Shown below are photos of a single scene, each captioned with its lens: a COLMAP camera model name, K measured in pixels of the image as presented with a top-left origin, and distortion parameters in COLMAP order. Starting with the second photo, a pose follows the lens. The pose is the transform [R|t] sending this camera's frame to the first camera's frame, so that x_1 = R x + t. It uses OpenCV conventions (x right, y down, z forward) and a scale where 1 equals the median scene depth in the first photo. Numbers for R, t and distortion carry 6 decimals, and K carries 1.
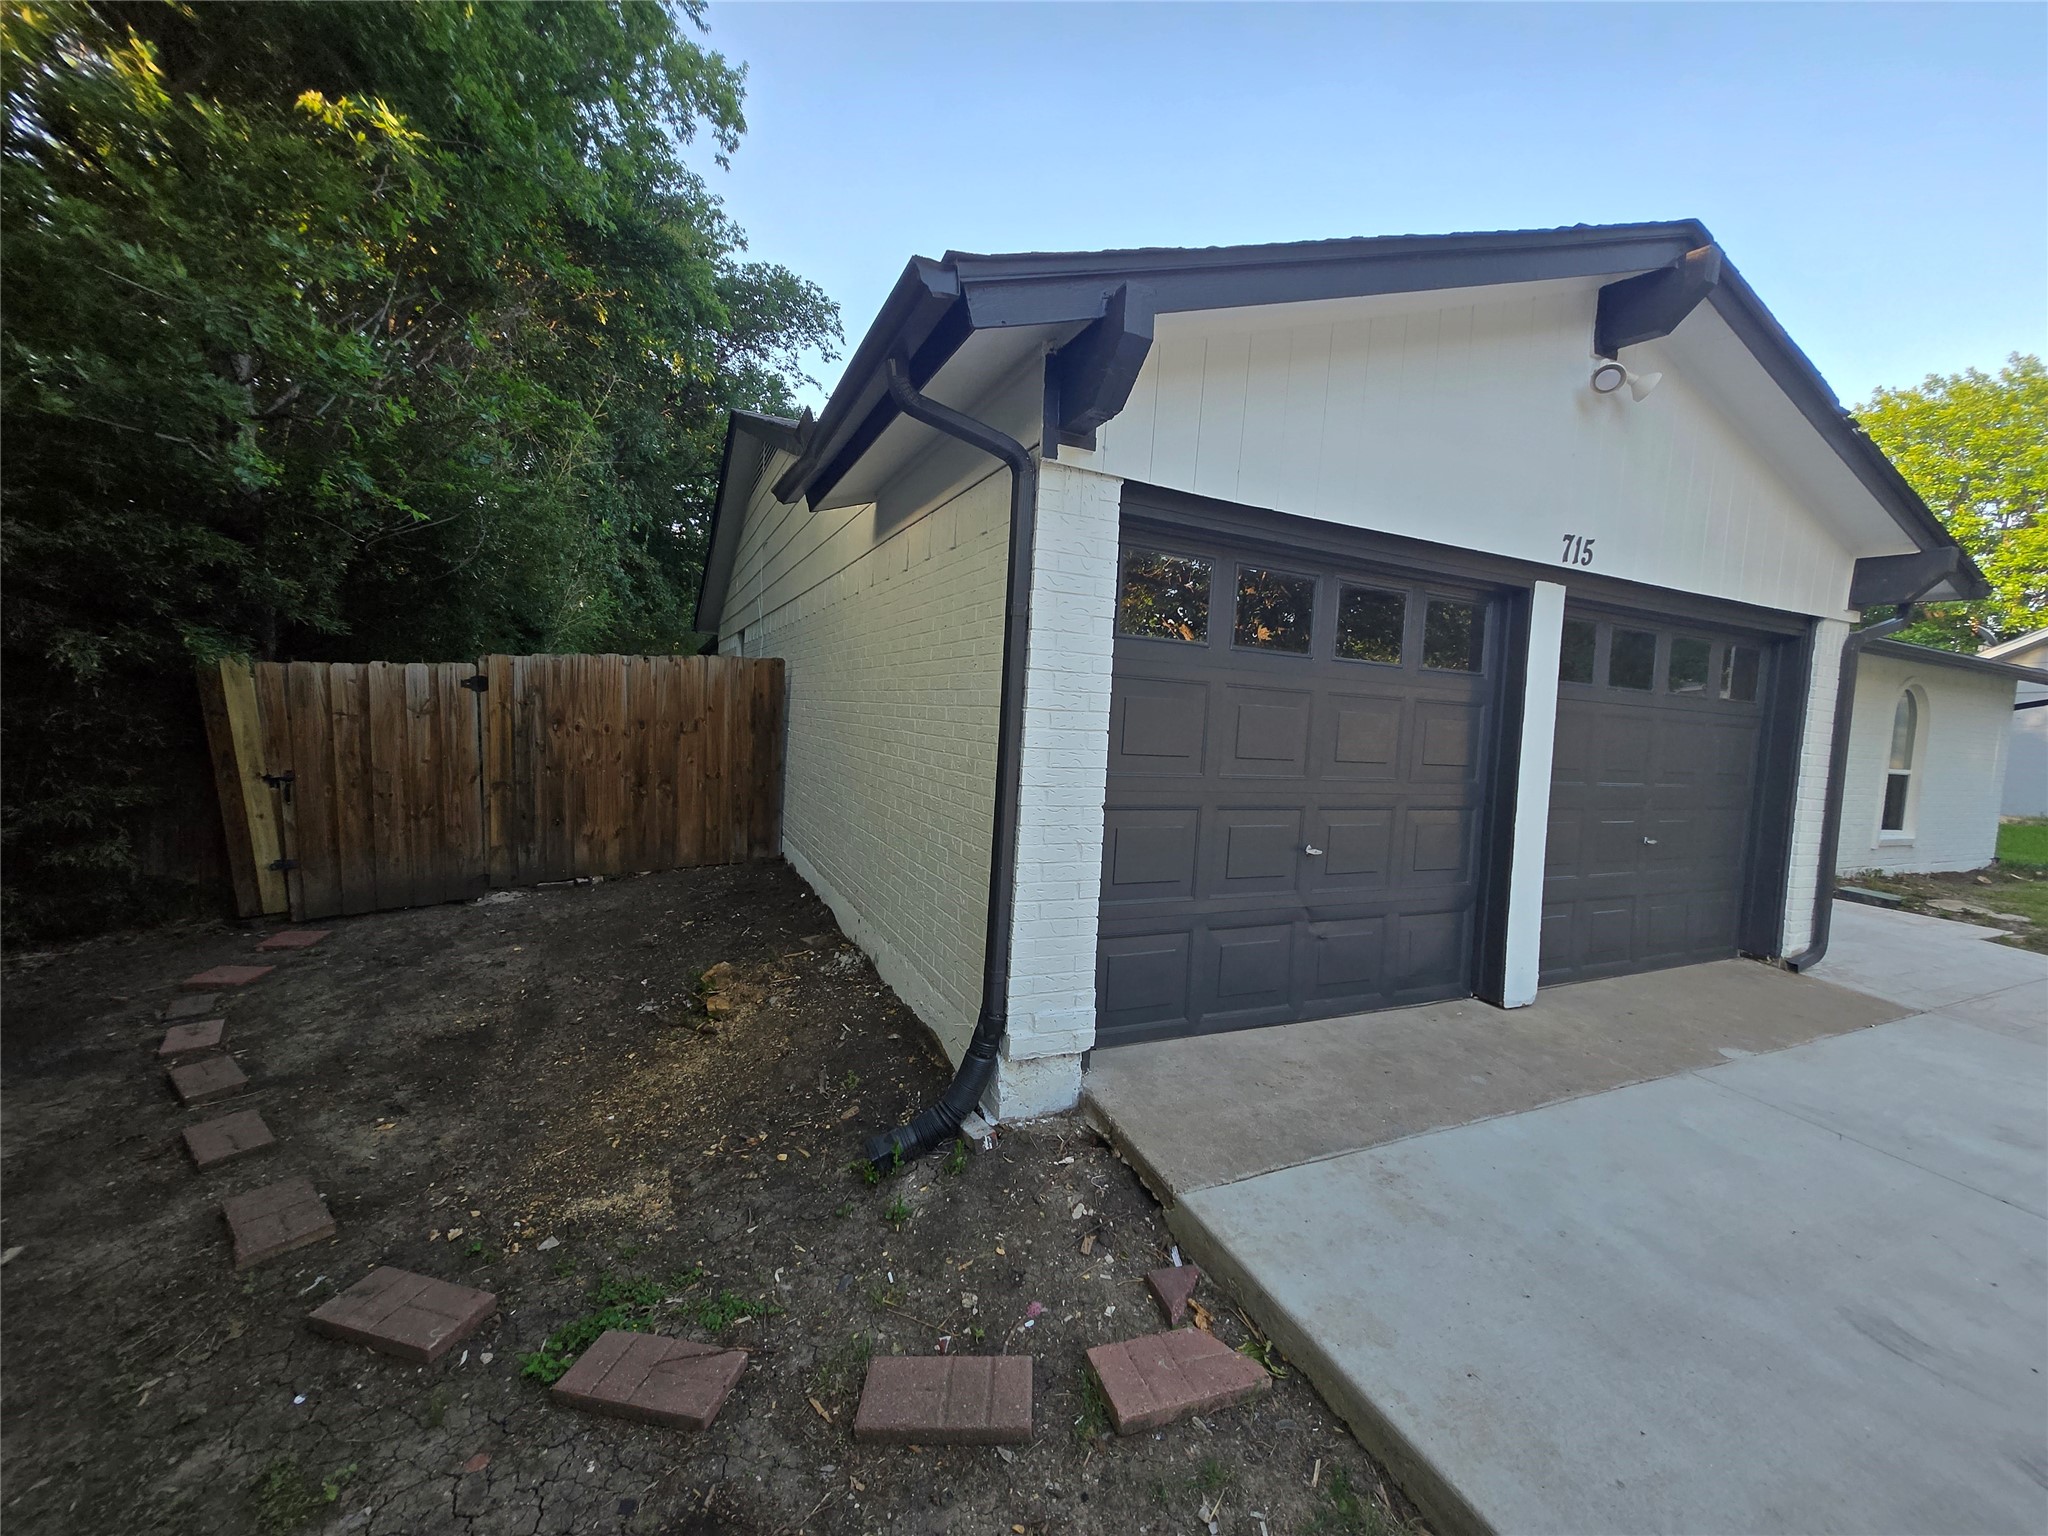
lens RADIAL K [[813.7, 0, 1013.2], [0, 813.7, 758.9], [0, 0, 1]] dist [-0.000045, 0.000933]
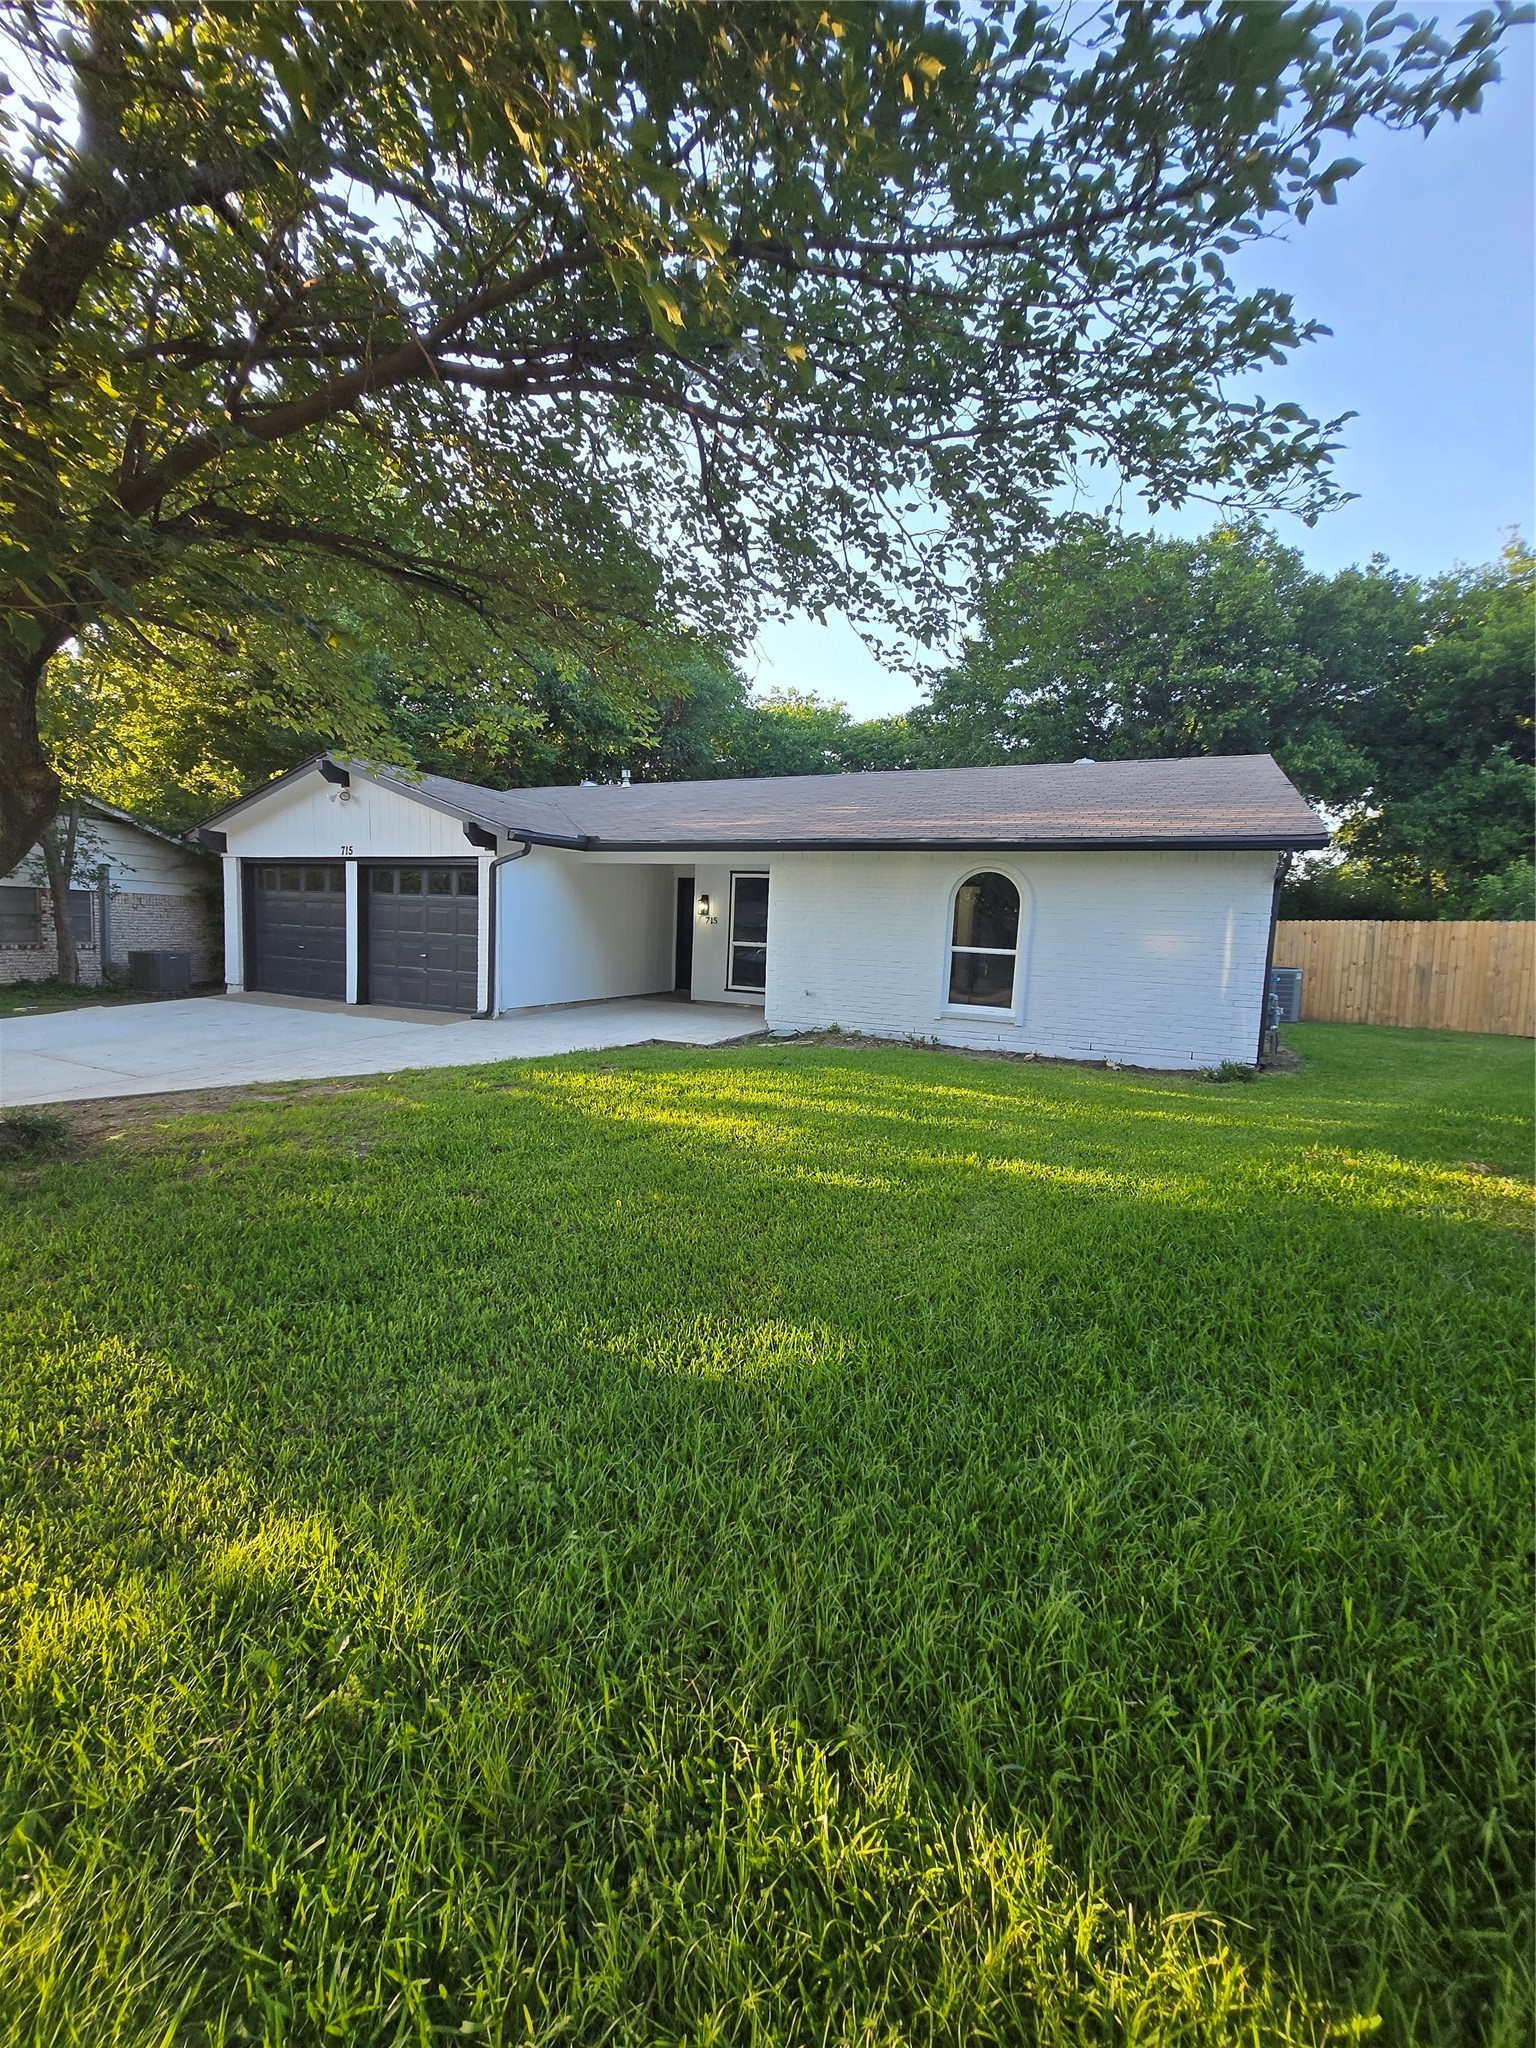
lens RADIAL K [[813.7, 0, 756.5], [0, 813.7, 1018.2], [0, 0, 1]] dist [-0.000045, 0.000933]
pose [[0.637500, 0.055639, -0.768439, 3.310896], [-0.048848, 0.998301, 0.031758, 0.162077], [0.768900, 0.017291, 0.639135, 0.199363]]
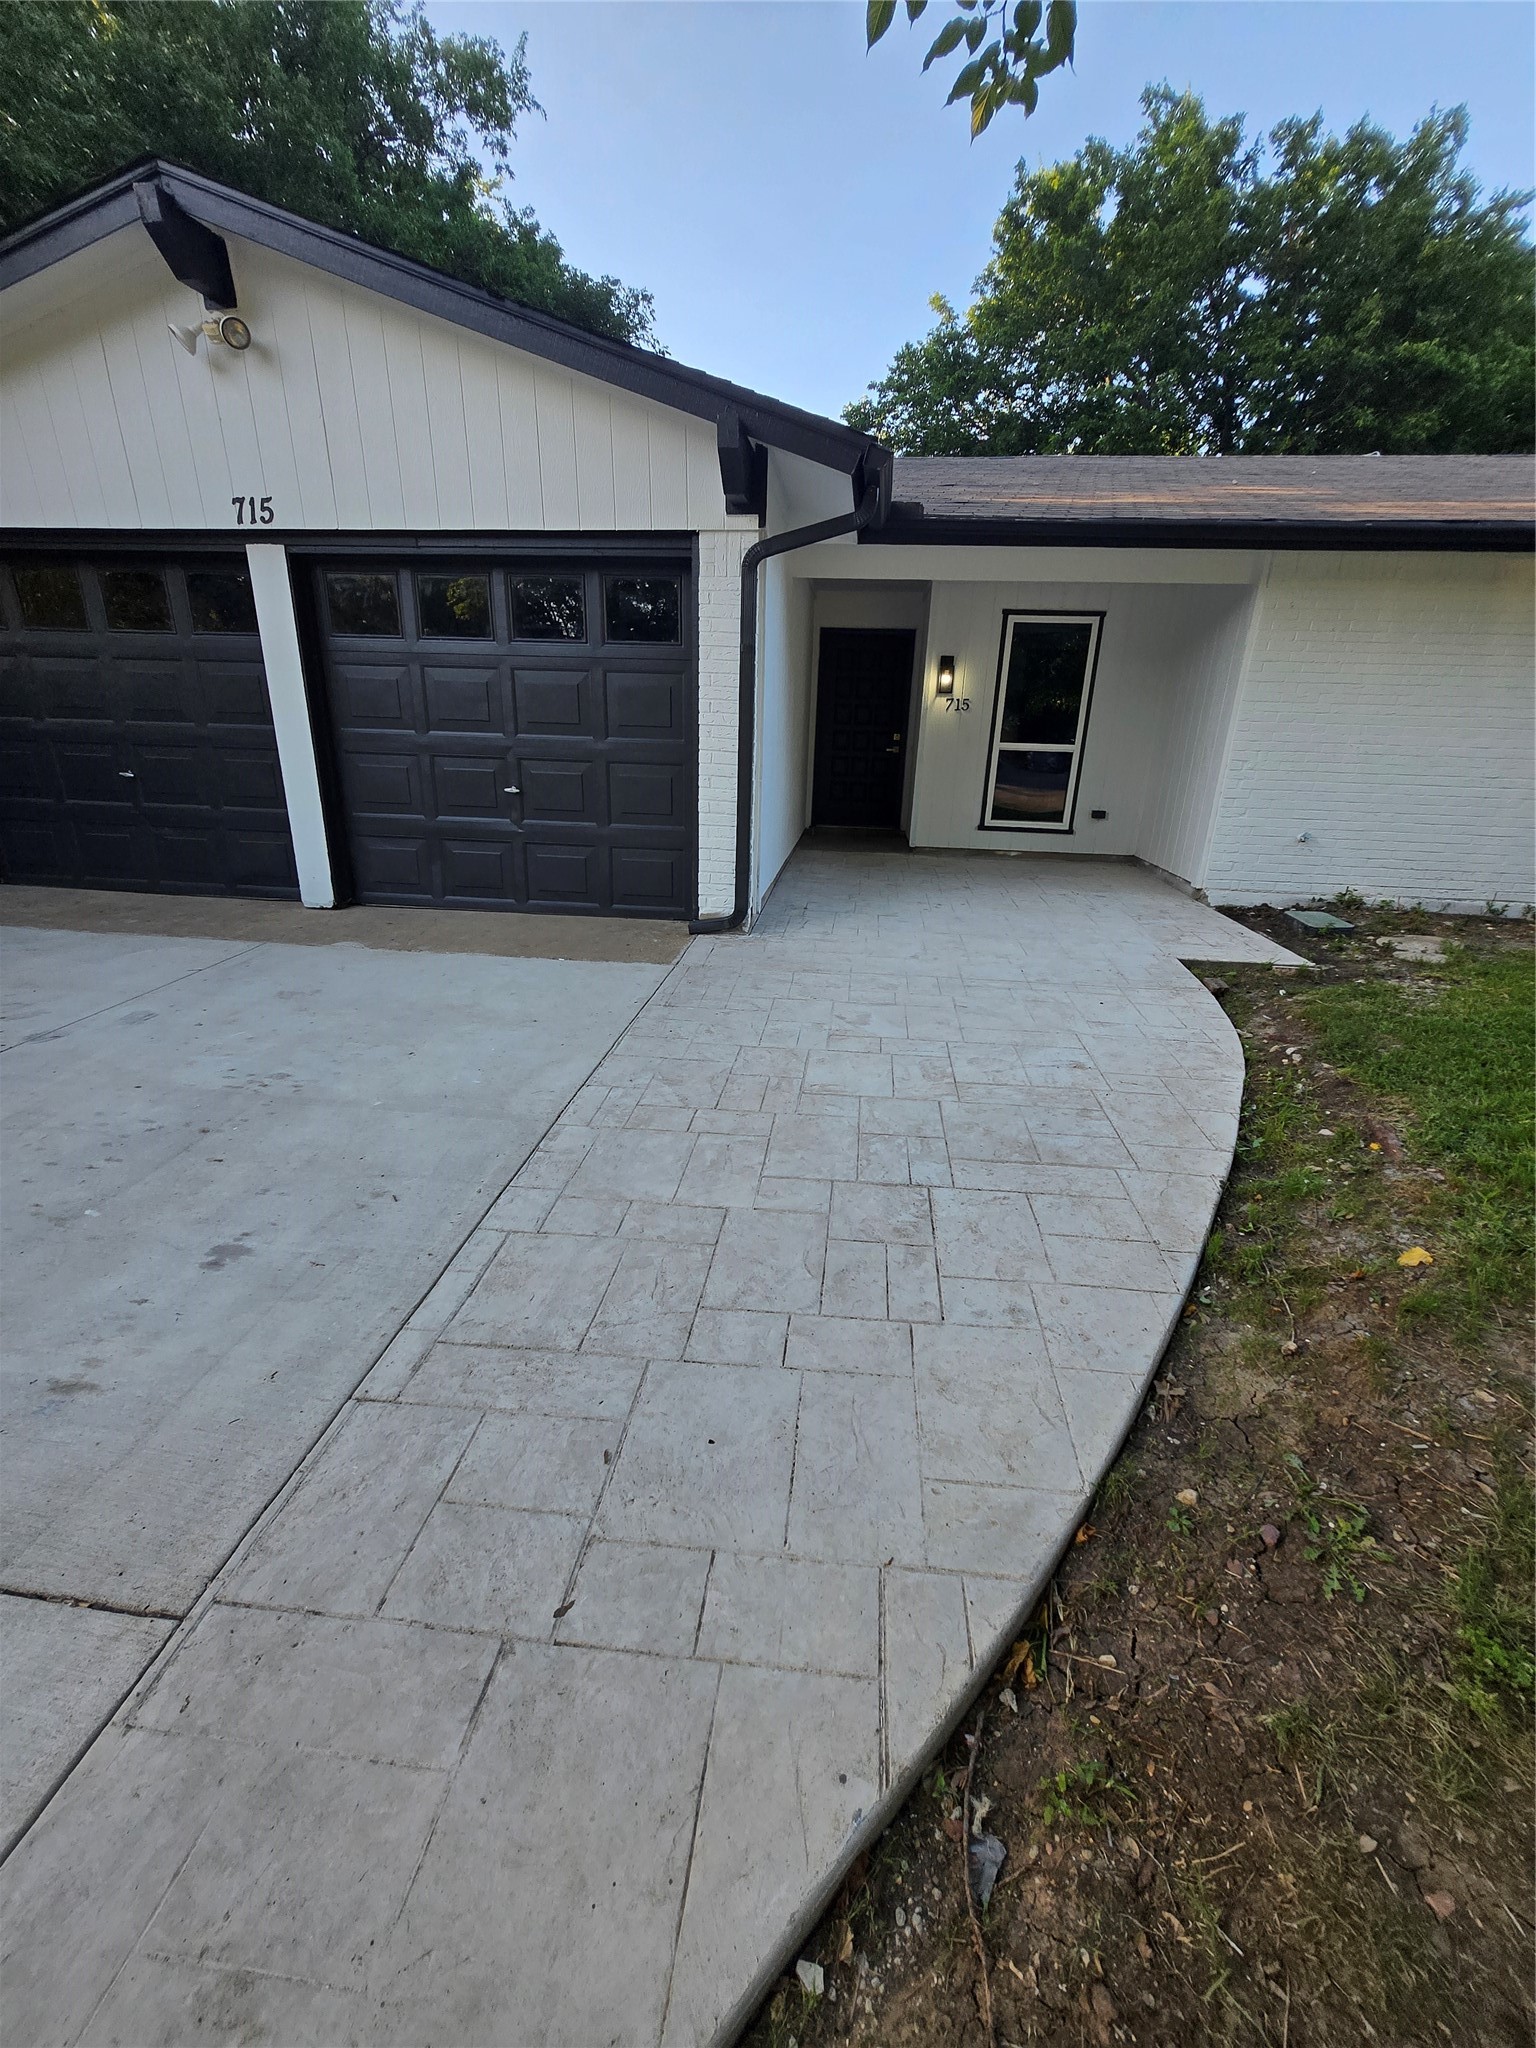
lens RADIAL K [[813.7, 0, 768.8], [0, 813.7, 1013.7], [0, 0, 1]] dist [-0.000045, 0.000933]
pose [[0.858394, 0.140336, -0.493423, 1.632254], [-0.011723, 0.966969, 0.254626, 0.109055], [0.512858, -0.212785, 0.831685, 0.211703]]
